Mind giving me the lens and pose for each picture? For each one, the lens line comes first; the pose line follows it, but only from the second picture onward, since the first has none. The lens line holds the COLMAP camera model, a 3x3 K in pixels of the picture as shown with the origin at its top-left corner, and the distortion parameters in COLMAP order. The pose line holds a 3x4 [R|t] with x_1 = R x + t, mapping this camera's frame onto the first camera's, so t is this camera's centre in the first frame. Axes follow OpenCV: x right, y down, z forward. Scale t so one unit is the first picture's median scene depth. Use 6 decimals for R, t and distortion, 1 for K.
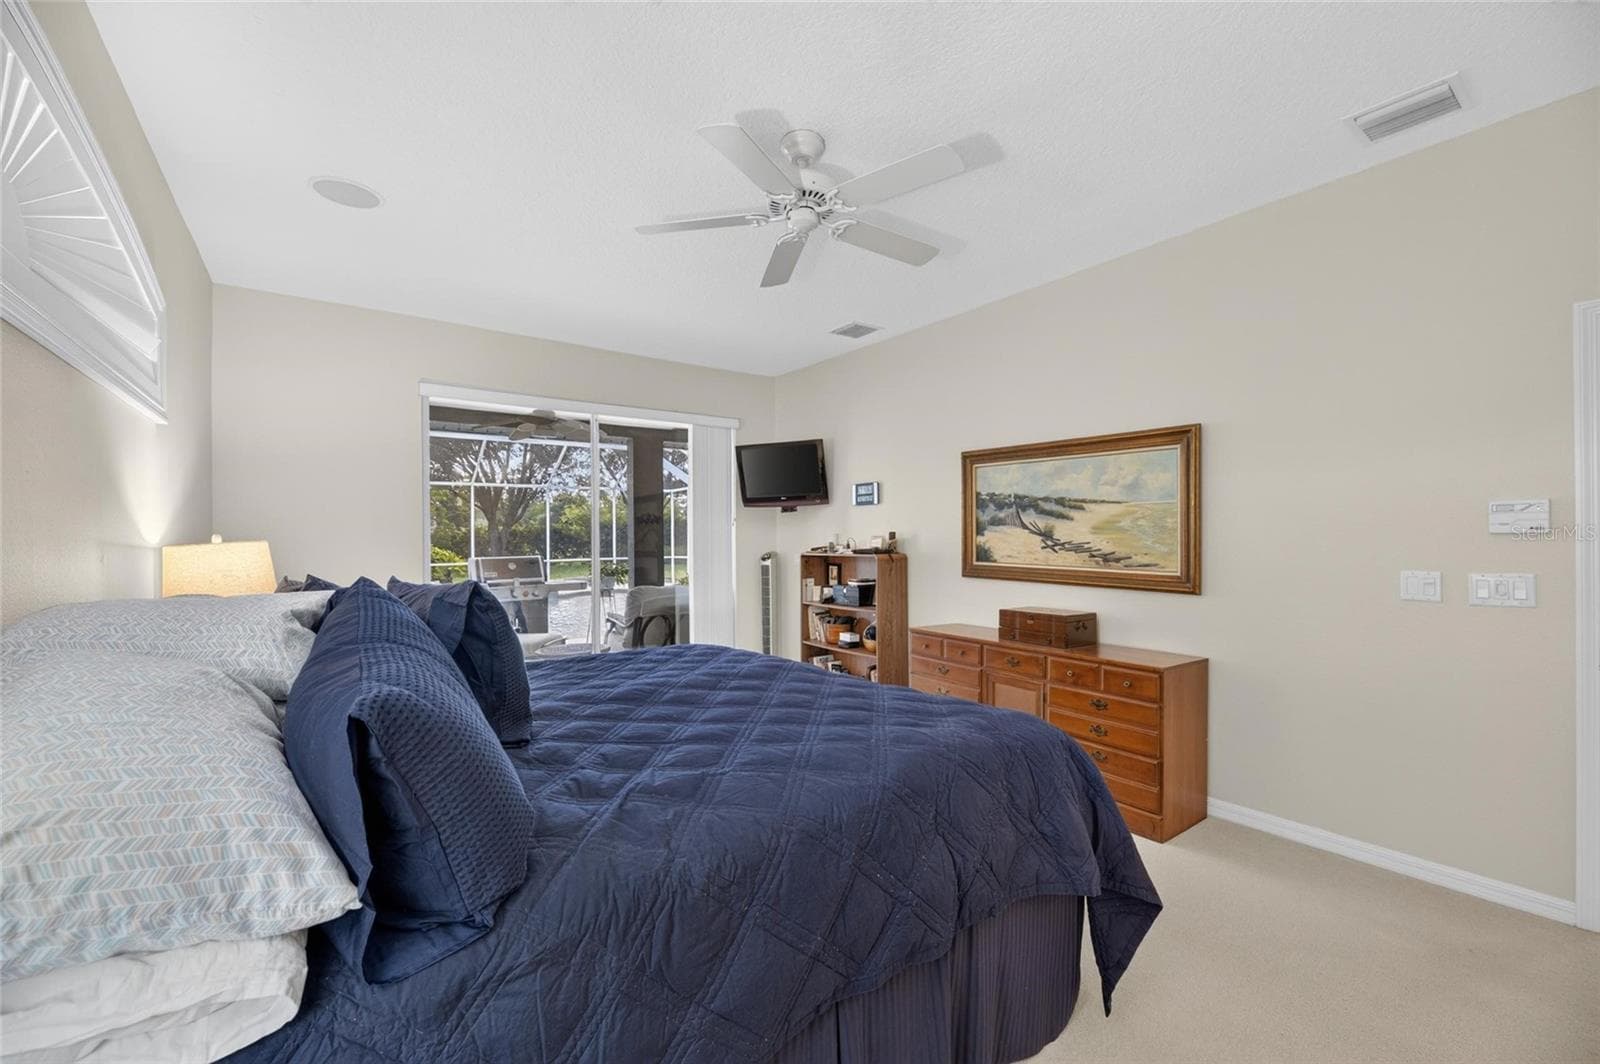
lens RADIAL K [[646.0, 0, 797.5], [0, 646.0, 532.8], [0, 0, 1]] dist [-0.000008, -0.001323]
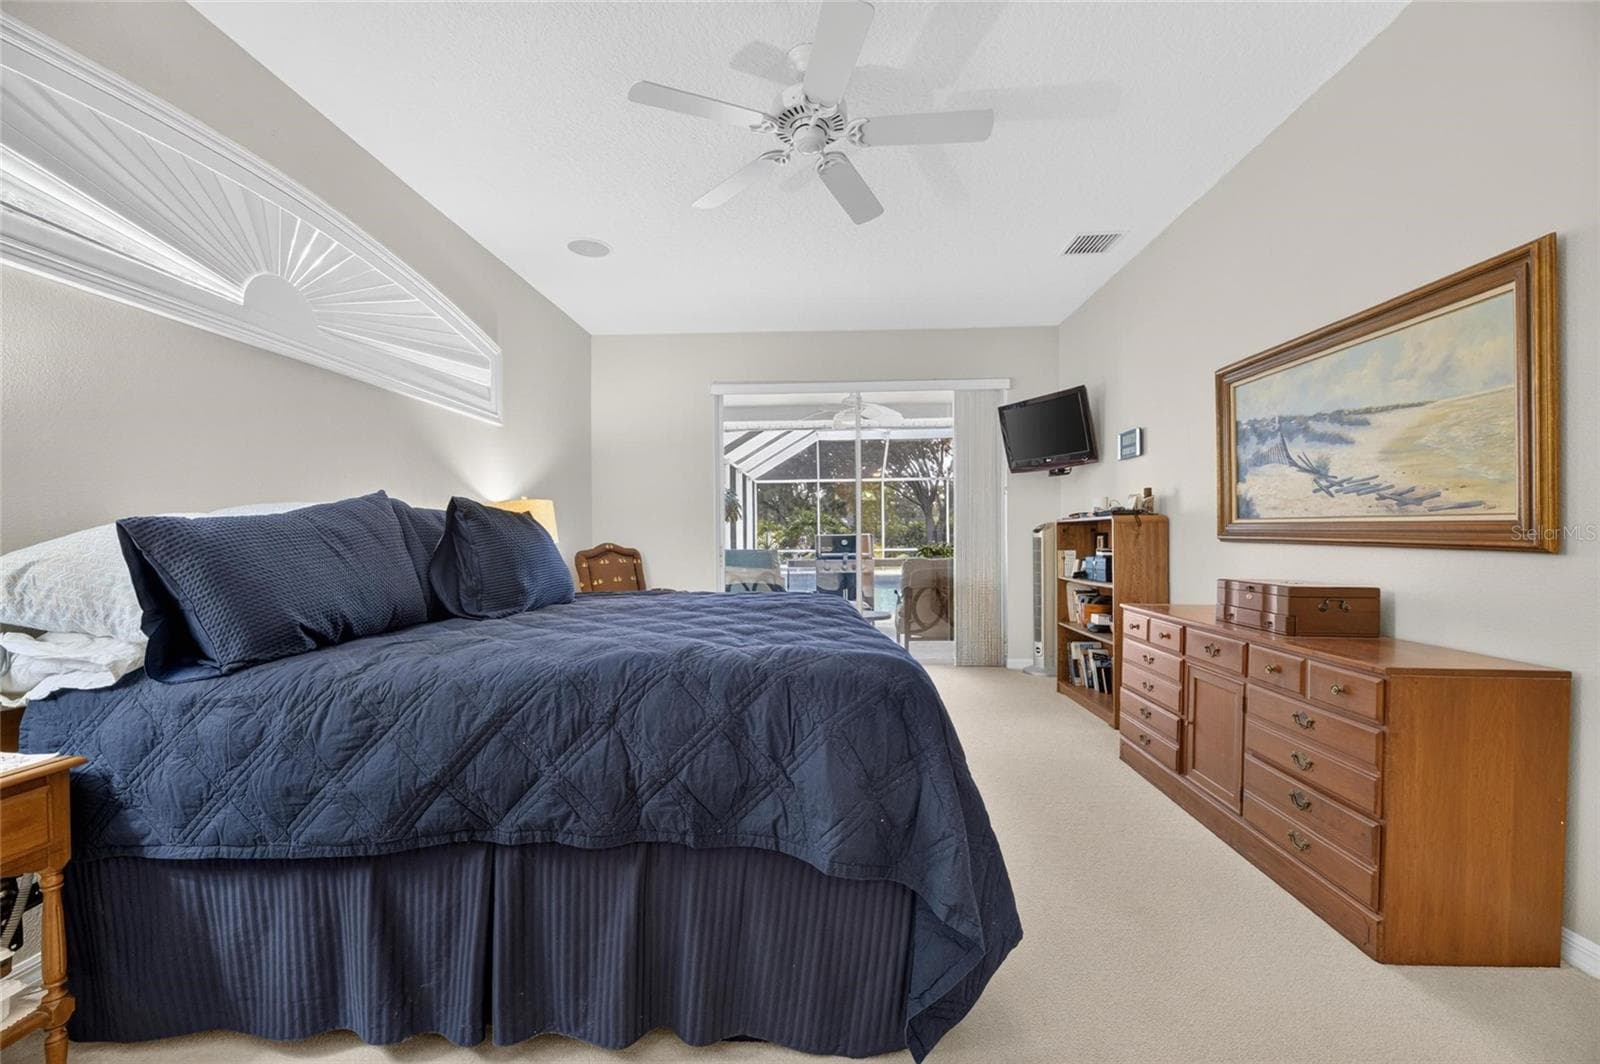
lens RADIAL K [[646.0, 0, 798.9], [0, 646.0, 534.6], [0, 0, 1]] dist [-0.000008, -0.001323]
pose [[0.776617, -0.001136, -0.629972, 0.393226], [0.004670, 0.999981, 0.003953, 0.063415], [0.629956, -0.006012, 0.776608, 0.157386]]
